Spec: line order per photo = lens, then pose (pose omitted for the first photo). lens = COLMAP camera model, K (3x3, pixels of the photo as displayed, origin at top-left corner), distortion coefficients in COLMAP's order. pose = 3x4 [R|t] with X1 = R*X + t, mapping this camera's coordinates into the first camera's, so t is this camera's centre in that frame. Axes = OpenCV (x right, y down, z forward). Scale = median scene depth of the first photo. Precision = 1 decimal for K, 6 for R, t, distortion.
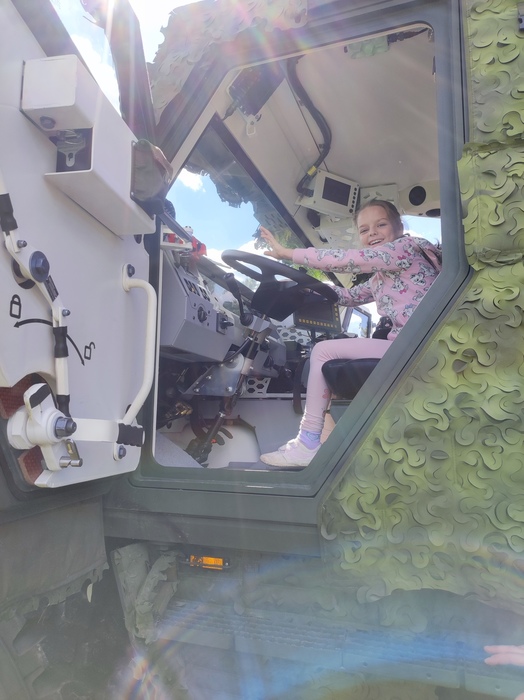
lens RADIAL K [[489.6, 0, 250.7], [0, 489.6, 347.0], [0, 0, 1]] dist [0.003698, -0.000442]
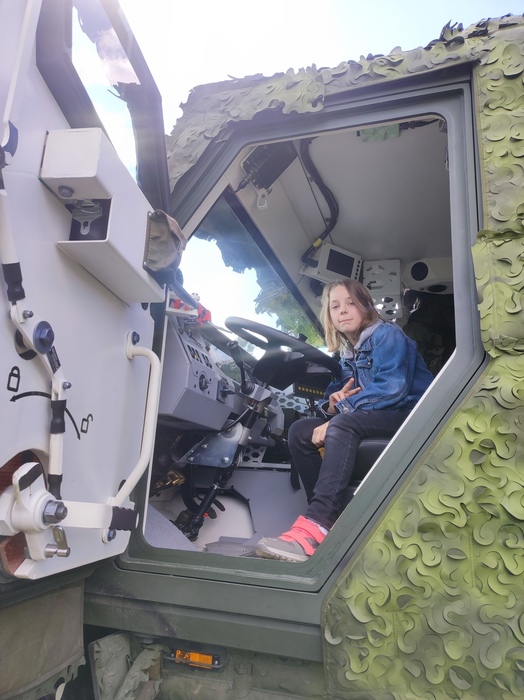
lens RADIAL K [[489.6, 0, 250.7], [0, 489.6, 347.0], [0, 0, 1]] dist [0.003698, -0.000442]
pose [[0.998691, 0.048635, 0.015836, -0.033418], [-0.046481, 0.992179, -0.115844, -0.038946], [-0.021346, 0.114956, 0.993141, 0.040031]]
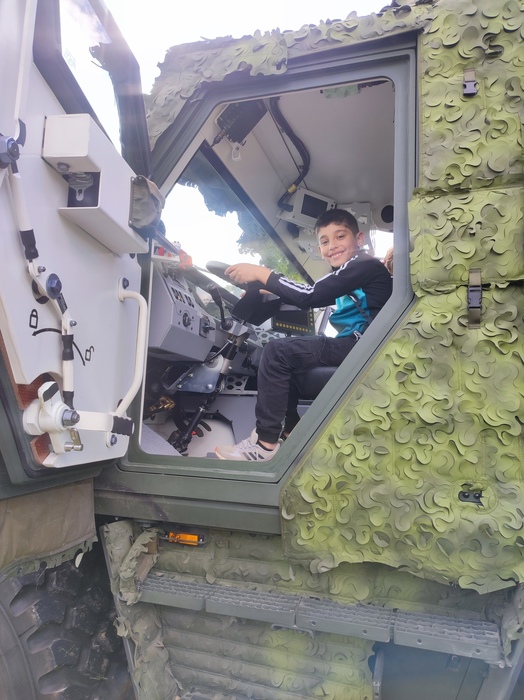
lens RADIAL K [[490.5, 0, 248.3], [0, 490.5, 350.6], [0, 0, 1]] dist [0.001173, -0.000590]
pose [[0.998995, 0.034641, 0.028434, 0.016539], [-0.035219, 0.999178, 0.020092, -0.032900], [-0.027714, -0.021074, 0.999394, -0.168735]]
